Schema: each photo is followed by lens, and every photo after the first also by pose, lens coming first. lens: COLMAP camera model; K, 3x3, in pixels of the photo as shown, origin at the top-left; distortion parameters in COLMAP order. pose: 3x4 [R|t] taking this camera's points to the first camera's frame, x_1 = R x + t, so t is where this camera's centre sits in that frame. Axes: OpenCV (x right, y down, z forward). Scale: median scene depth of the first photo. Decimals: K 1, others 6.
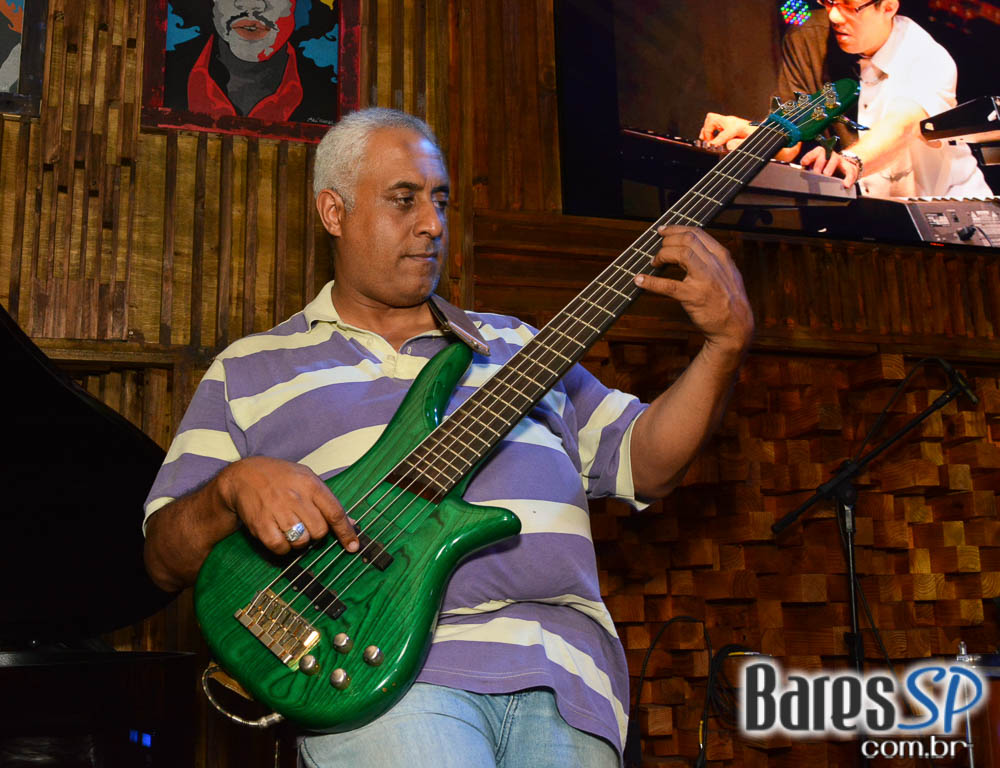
lens RADIAL K [[1177.3, 0, 499.6], [0, 1177.3, 384.1], [0, 0, 1]] dist [0.001606, 0.000000]
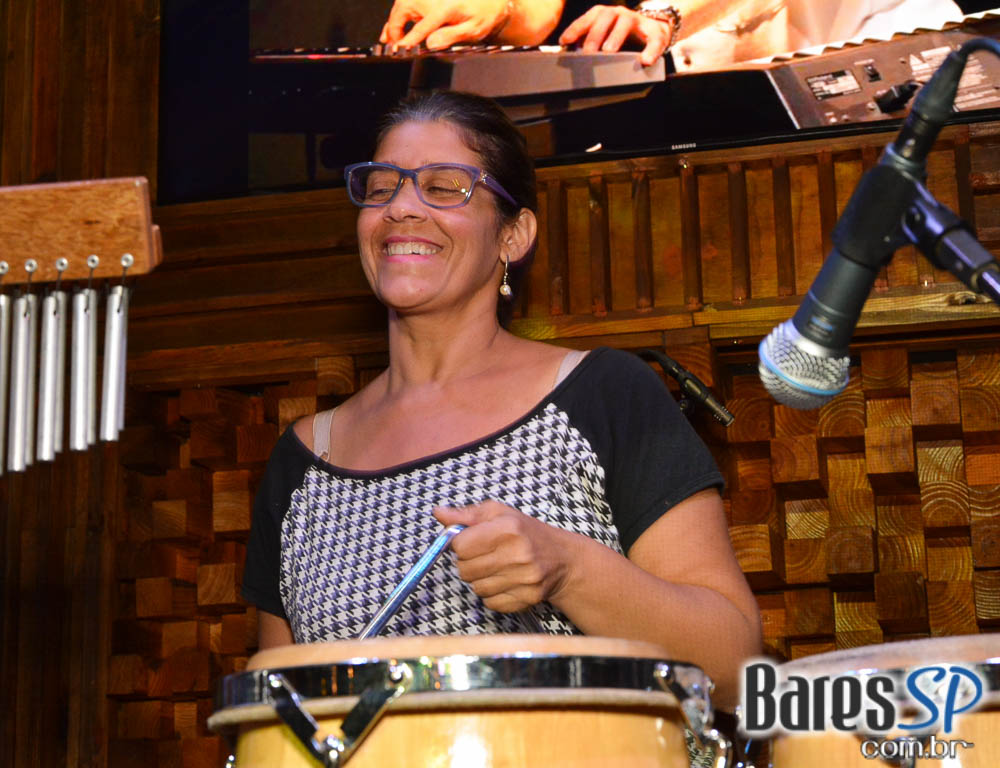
lens RADIAL K [[1915.4, 0, 500.3], [0, 1915.4, 384.6], [0, 0, 1]] dist [-0.012878, 0.000000]
pose [[0.859465, -0.122450, -0.496312, 0.680133], [0.107880, 0.992468, -0.058046, 0.035589], [0.499681, -0.003654, 0.866202, 0.149271]]
